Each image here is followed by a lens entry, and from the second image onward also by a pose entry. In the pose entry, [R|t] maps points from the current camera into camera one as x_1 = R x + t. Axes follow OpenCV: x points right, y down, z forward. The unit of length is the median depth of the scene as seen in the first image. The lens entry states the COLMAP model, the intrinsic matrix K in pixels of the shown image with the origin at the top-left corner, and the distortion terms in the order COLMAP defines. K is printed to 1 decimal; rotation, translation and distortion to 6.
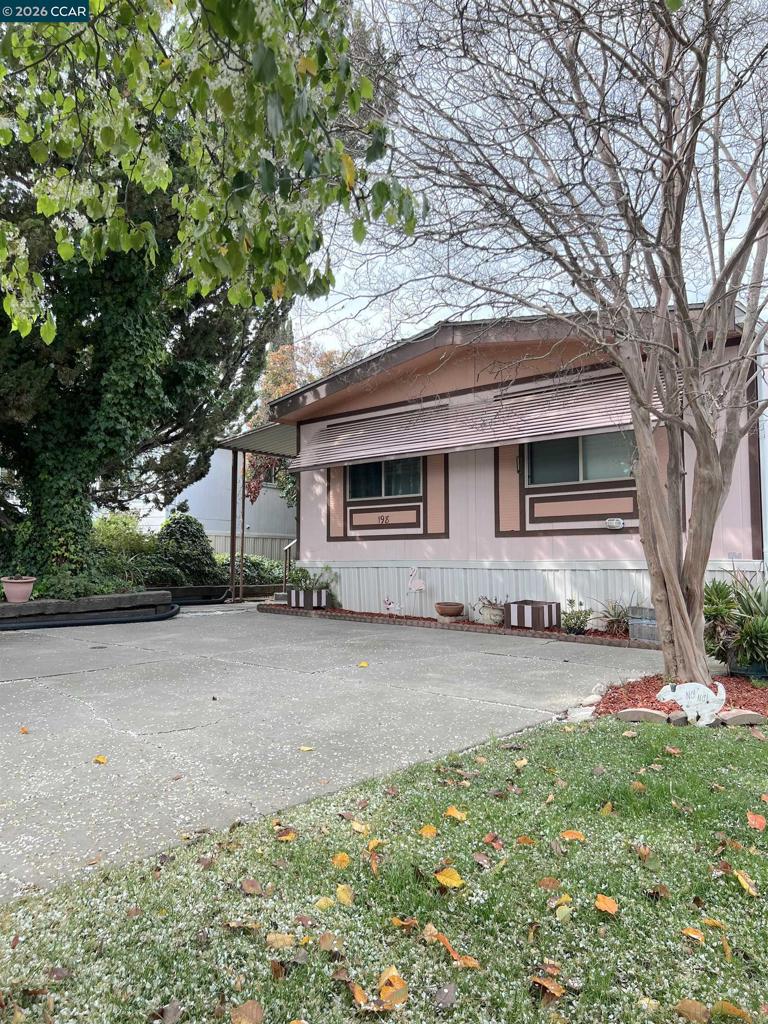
lens RADIAL K [[755.2, 0, 368.7], [0, 755.2, 510.6], [0, 0, 1]] dist [0.027433, 0.001125]
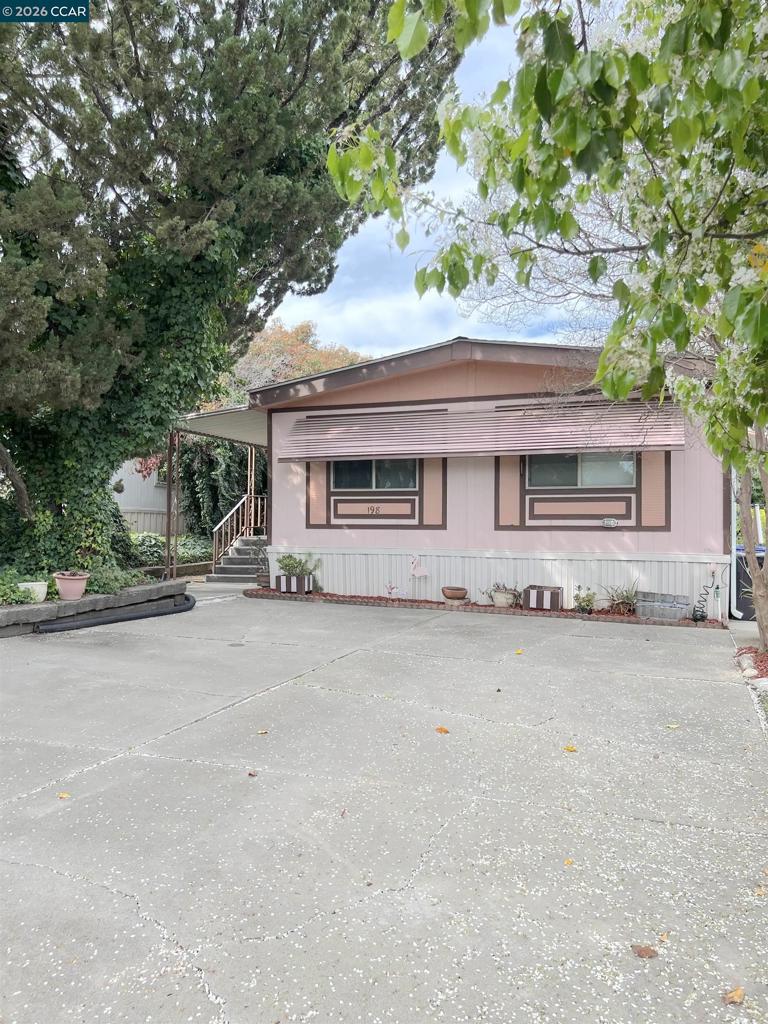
lens RADIAL K [[755.2, 0, 368.7], [0, 755.2, 510.6], [0, 0, 1]] dist [0.027433, 0.001125]
pose [[0.935828, 0.012742, 0.352228, -0.396873], [-0.030232, 0.998565, 0.044198, -0.037739], [-0.351159, -0.052011, 0.934870, -0.008139]]
